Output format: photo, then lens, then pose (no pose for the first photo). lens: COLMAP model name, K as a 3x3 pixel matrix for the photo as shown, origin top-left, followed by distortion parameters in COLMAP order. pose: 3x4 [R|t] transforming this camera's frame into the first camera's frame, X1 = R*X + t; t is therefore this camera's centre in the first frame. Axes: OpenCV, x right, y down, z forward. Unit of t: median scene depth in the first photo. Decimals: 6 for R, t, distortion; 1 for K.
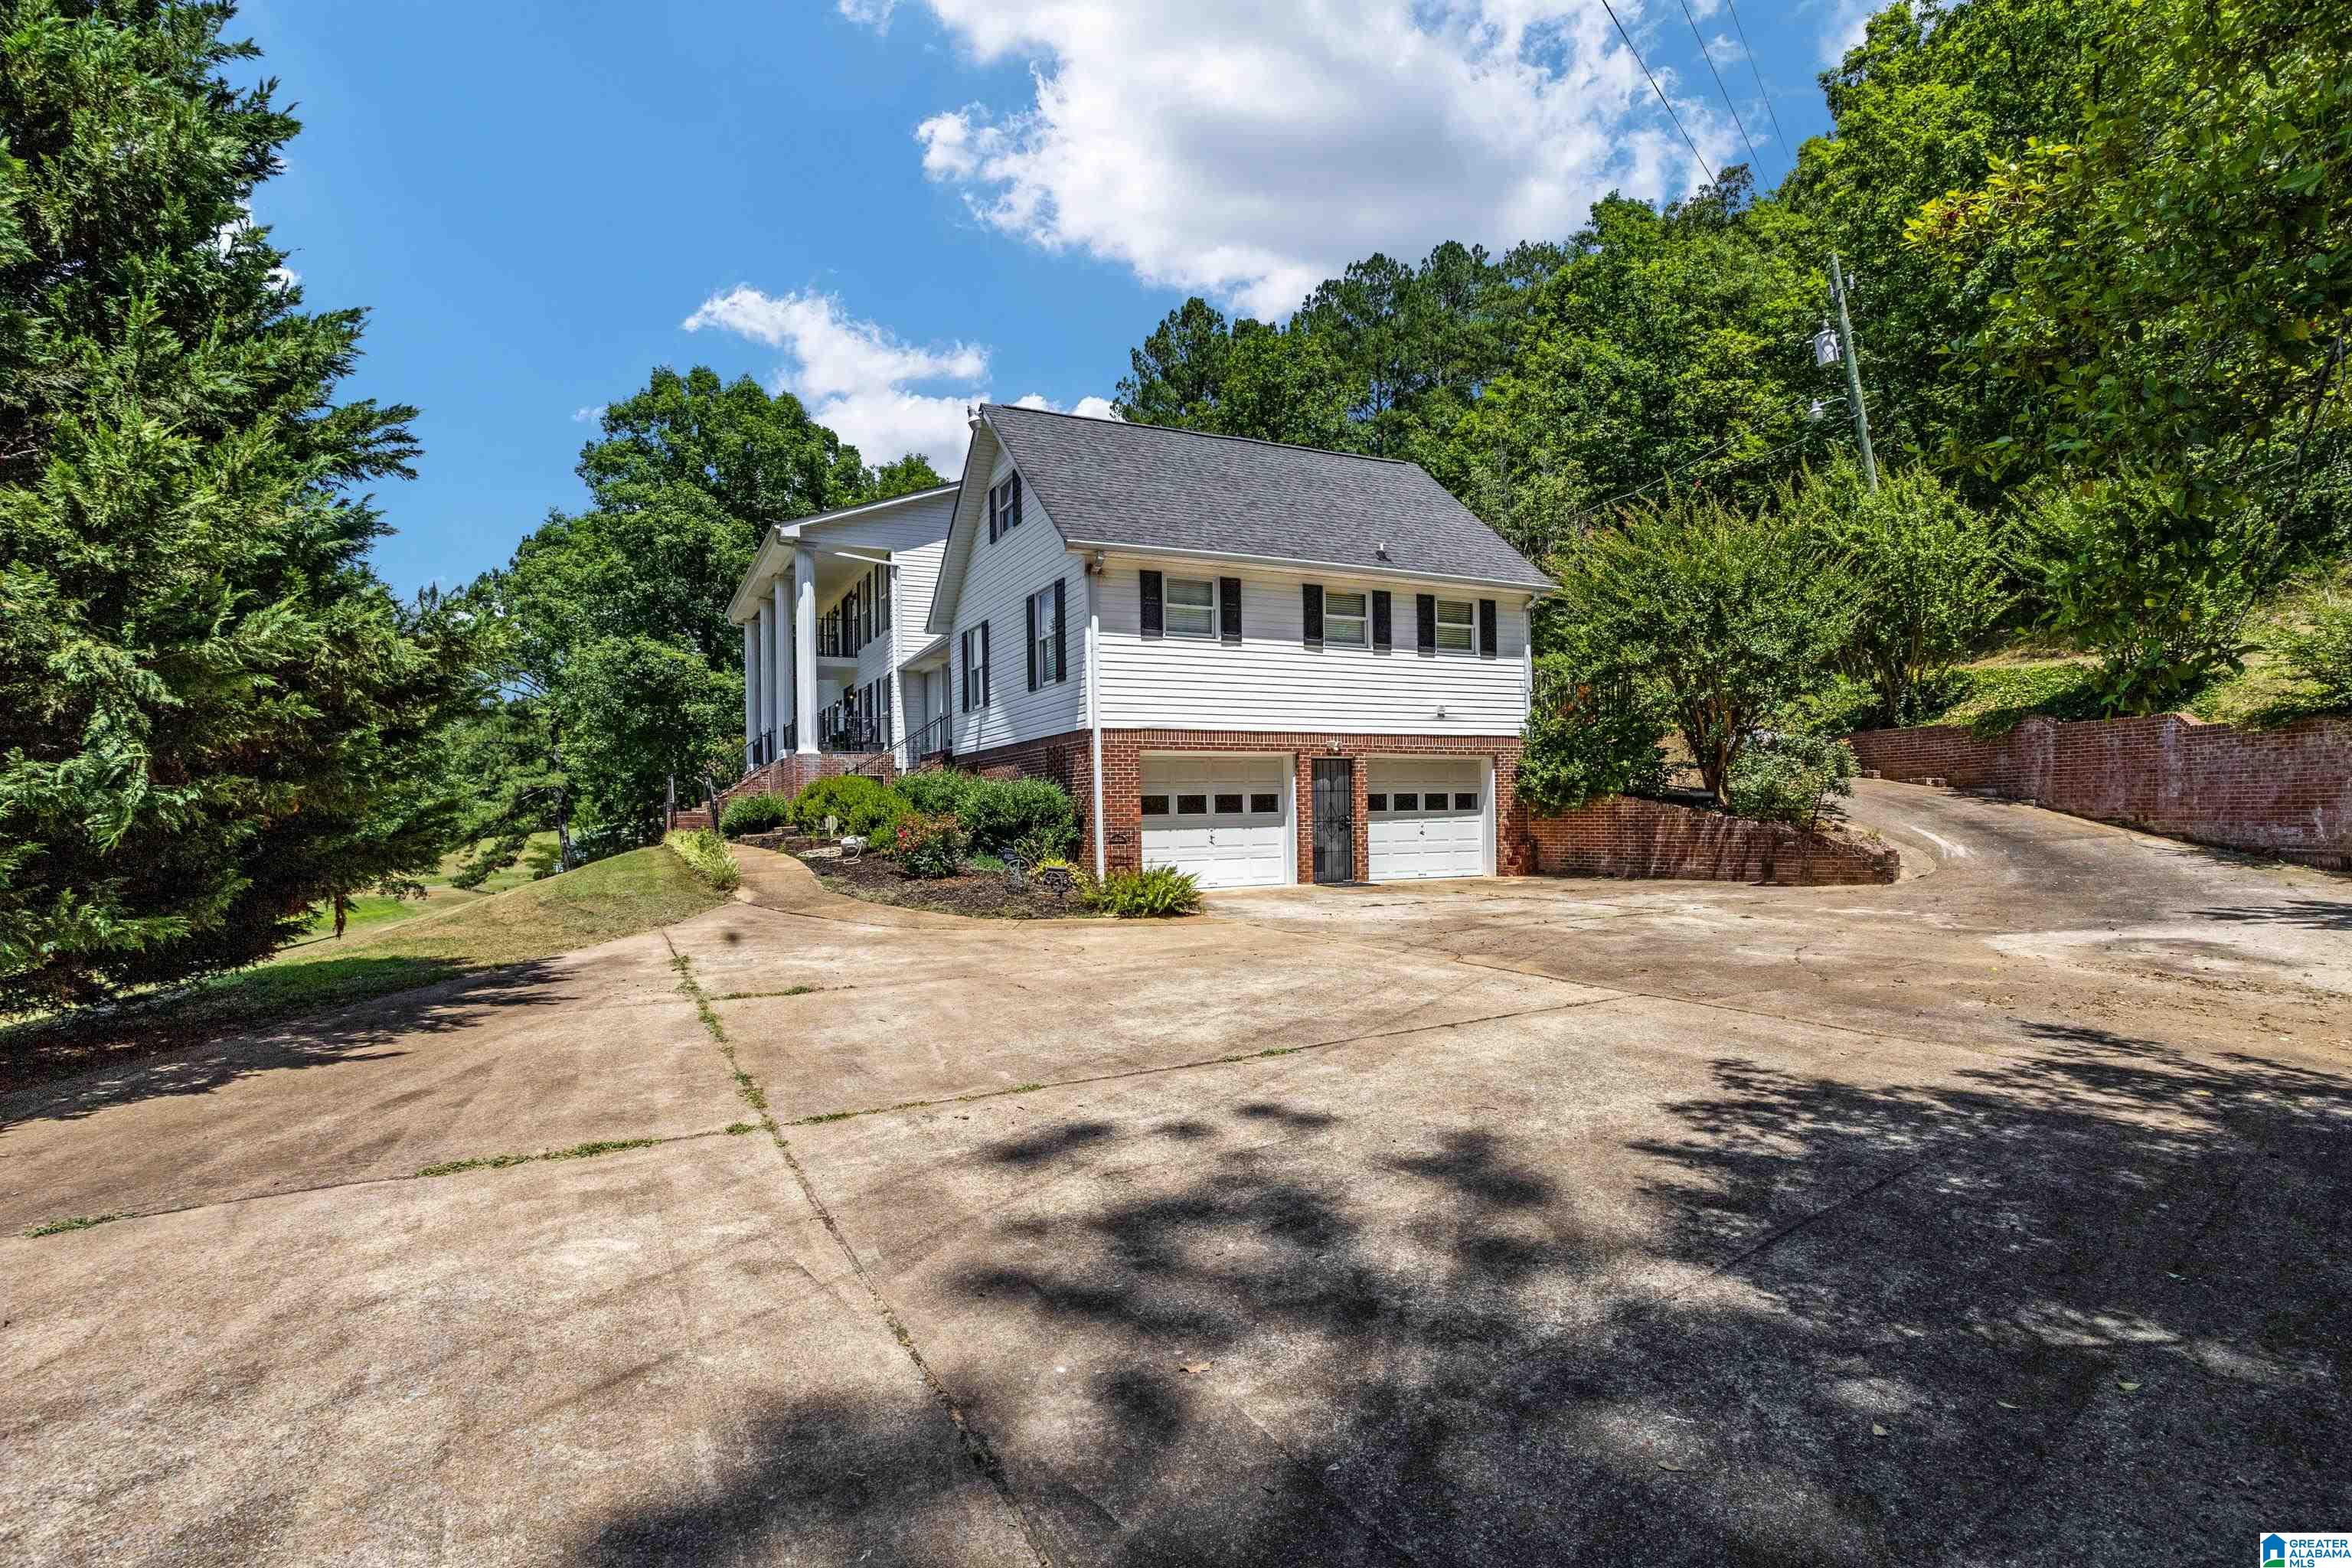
lens RADIAL K [[1167.4, 0, 1163.1], [0, 1167.4, 789.7], [0, 0, 1]] dist [-0.059254, 0.047089]
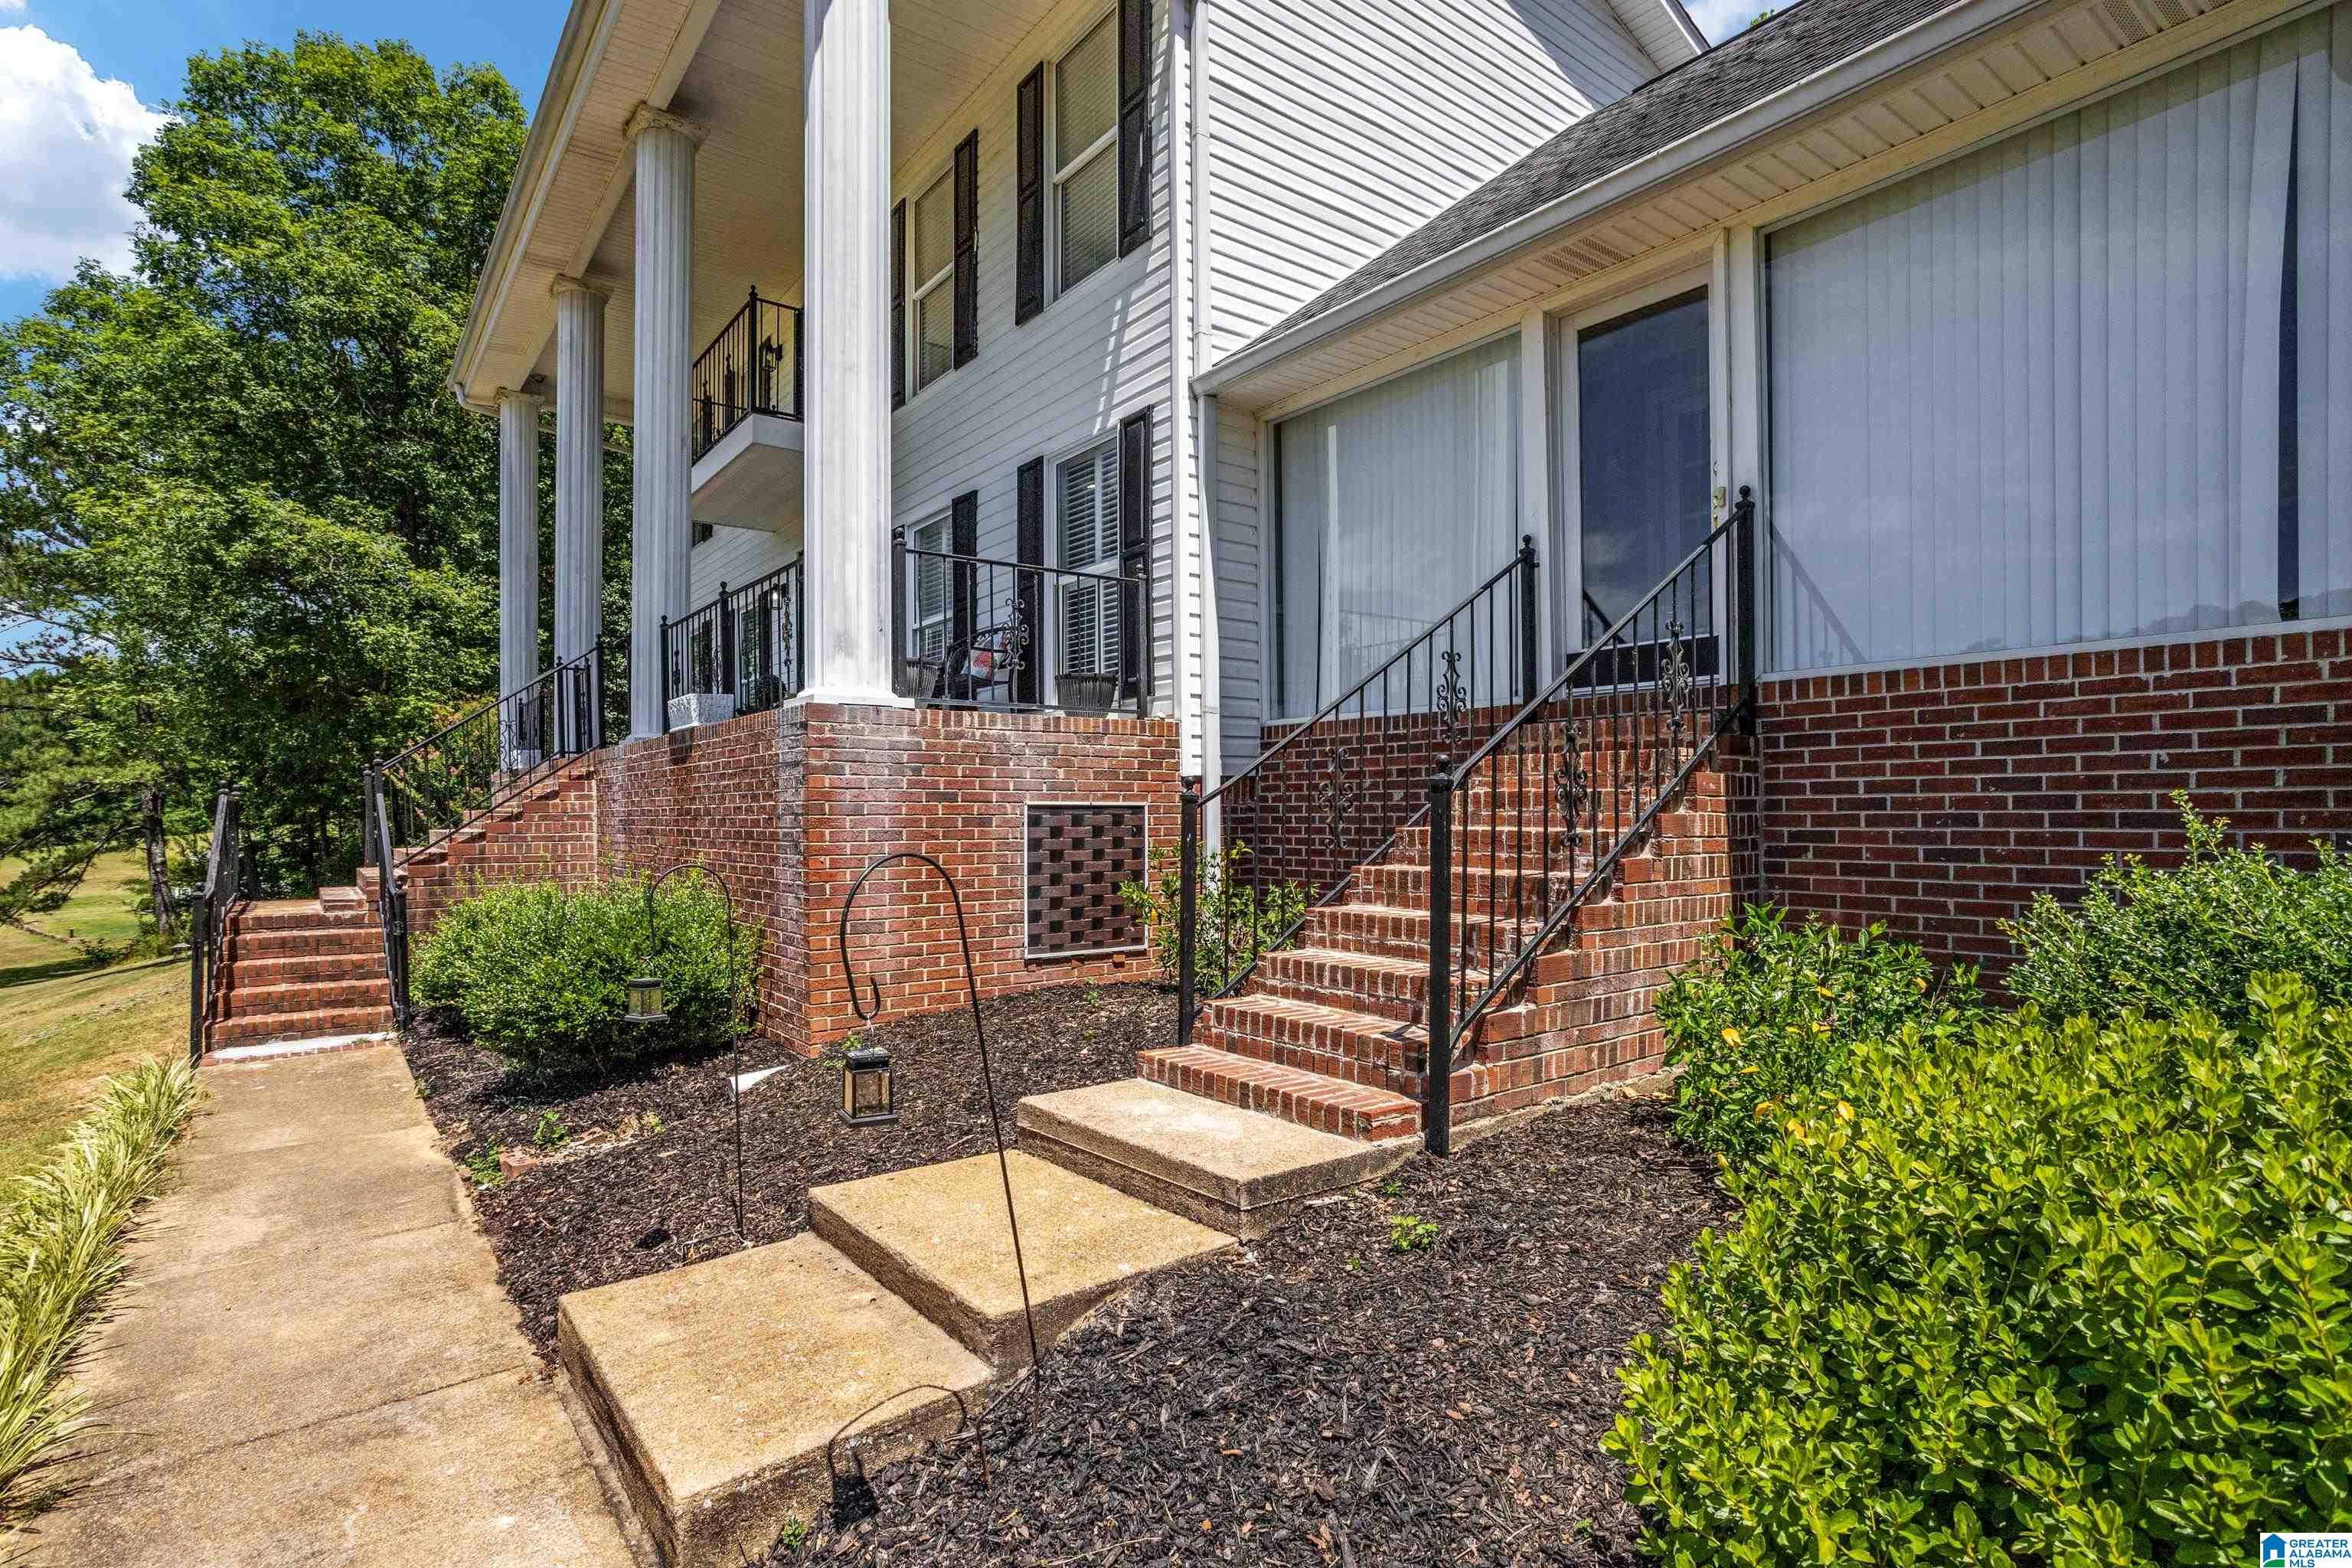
lens RADIAL K [[1167.4, 0, 1163.1], [0, 1167.4, 789.7], [0, 0, 1]] dist [-0.059254, 0.047089]
pose [[0.980284, 0.015643, 0.196971, -0.155369], [-0.015369, 0.999878, -0.002915, -0.008135], [-0.196993, -0.000170, 0.980405, 0.413187]]
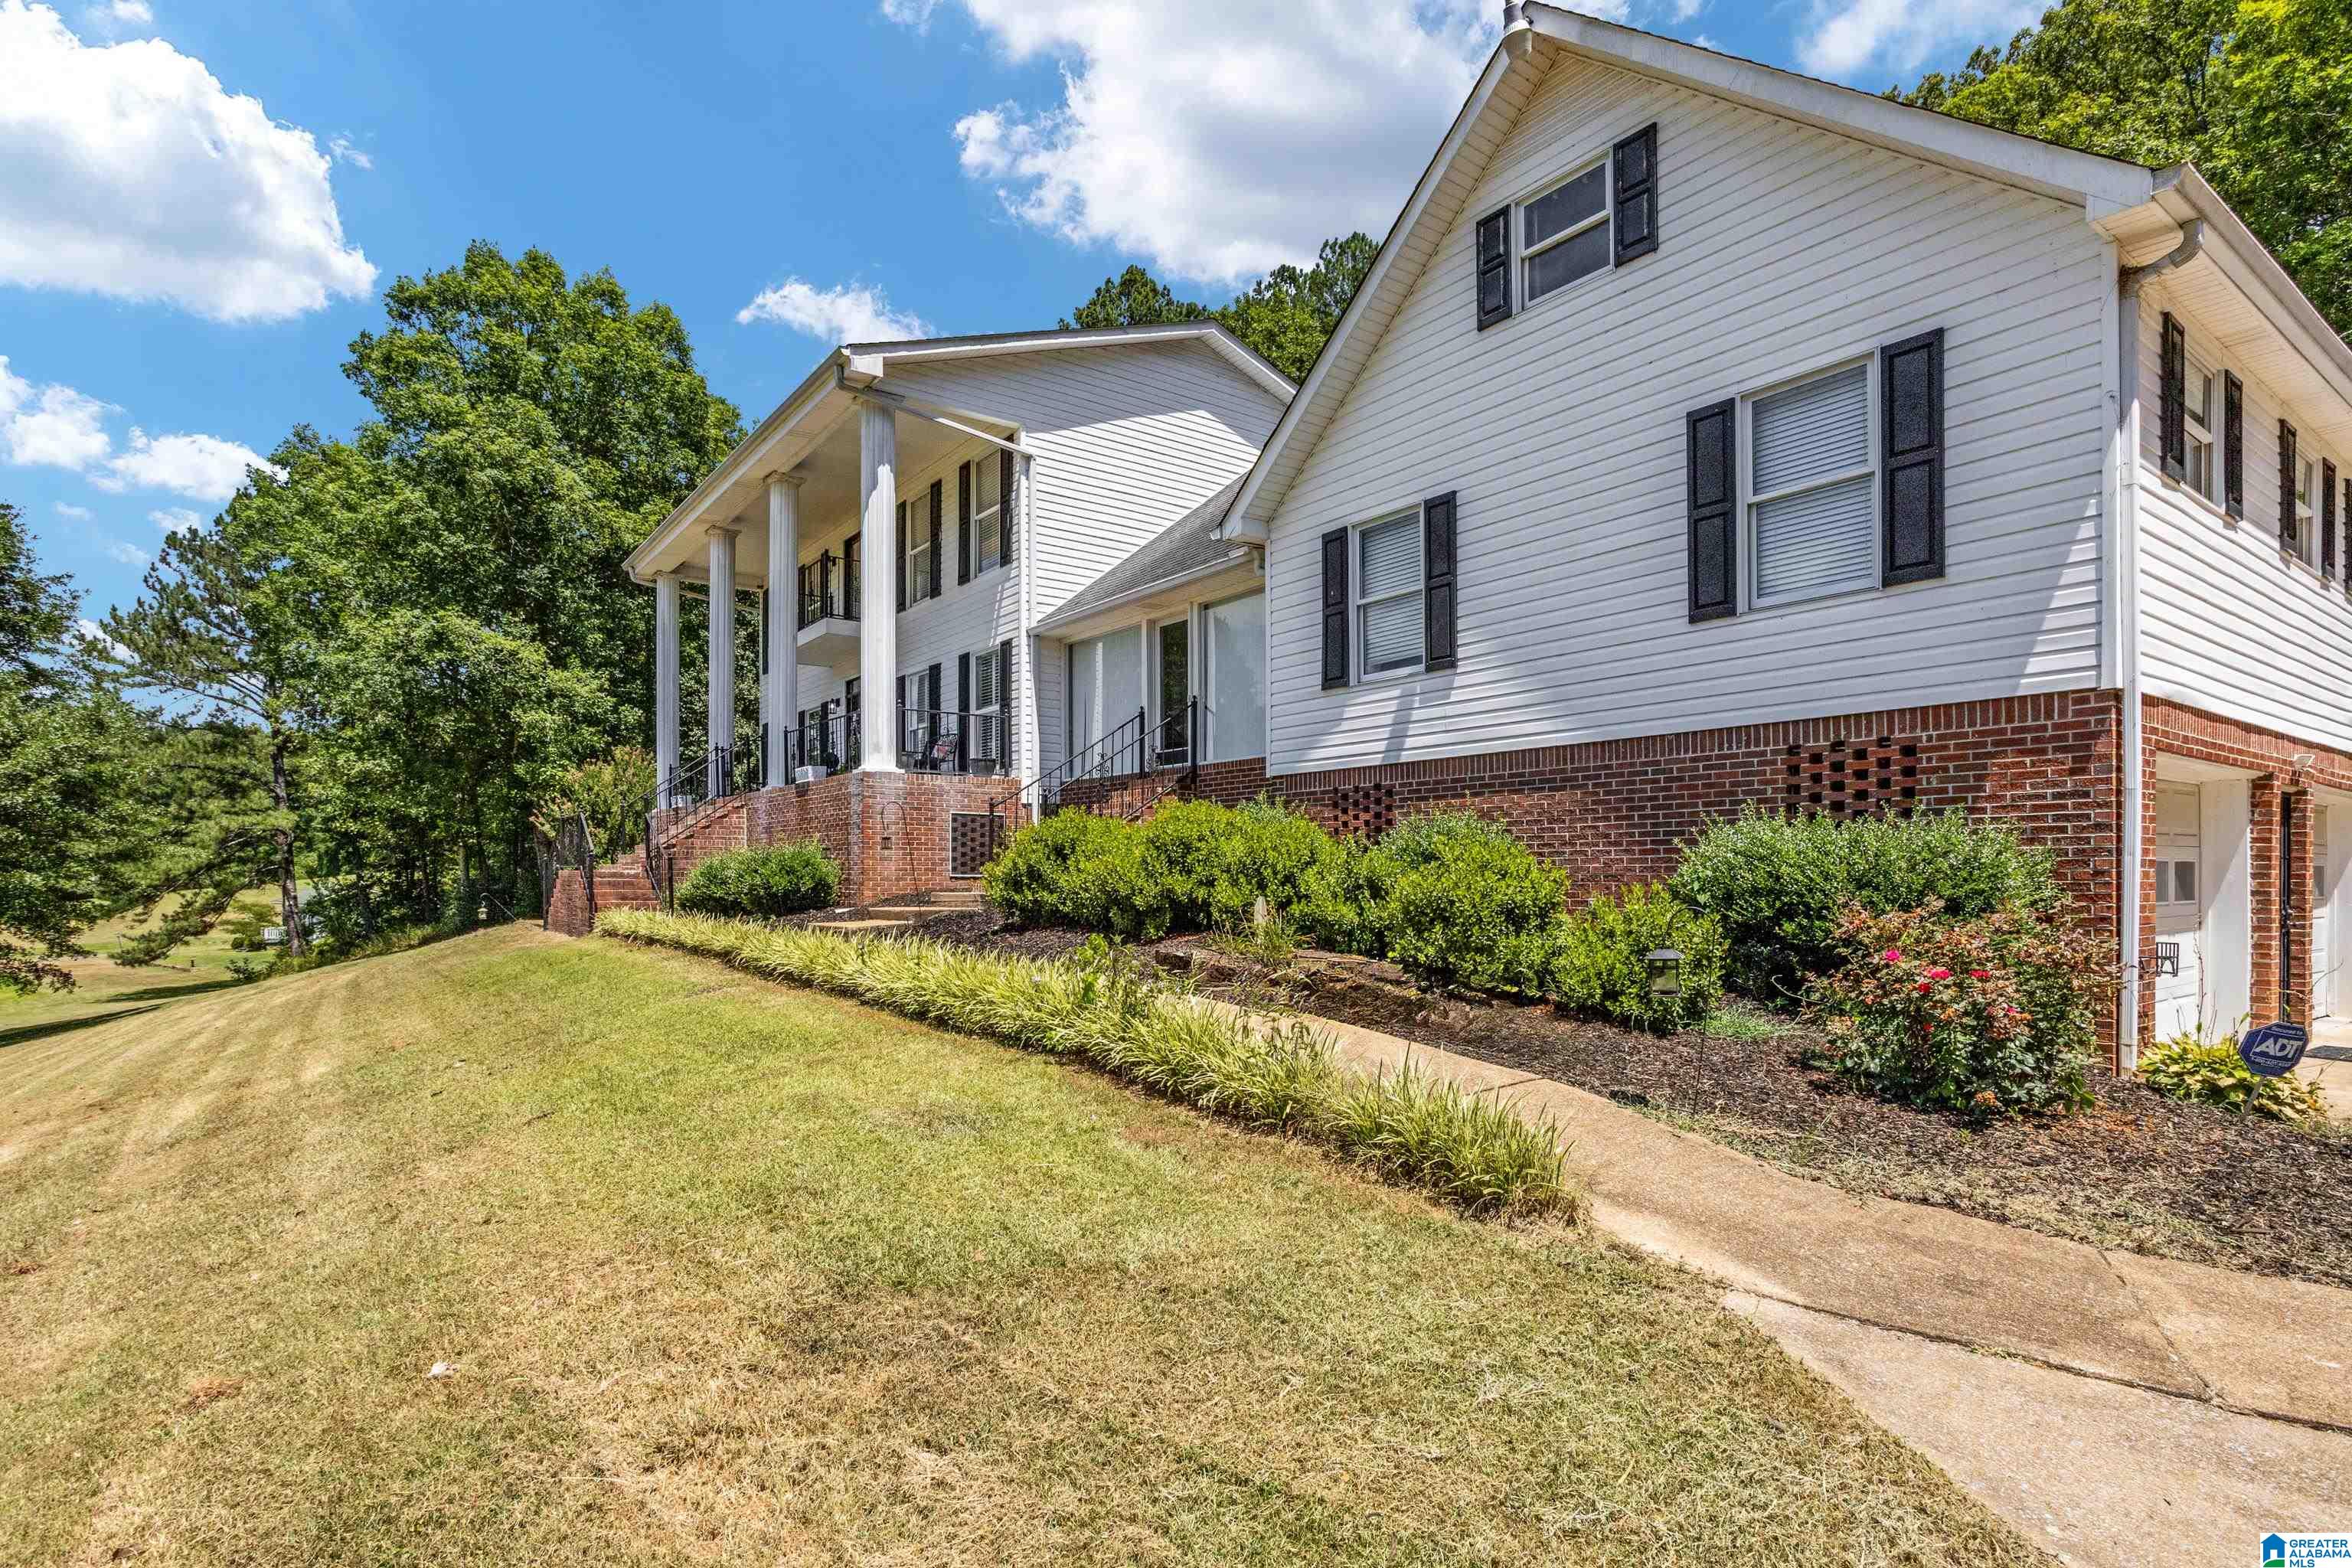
lens RADIAL K [[1185.2, 0, 1167.0], [0, 1185.2, 838.7], [0, 0, 1]] dist [-0.054612, 0.049152]
pose [[0.983288, 0.017678, 0.181197, -0.145252], [-0.016235, 0.999824, -0.009444, 0.002156], [-0.181332, 0.006345, 0.983401, 0.221867]]
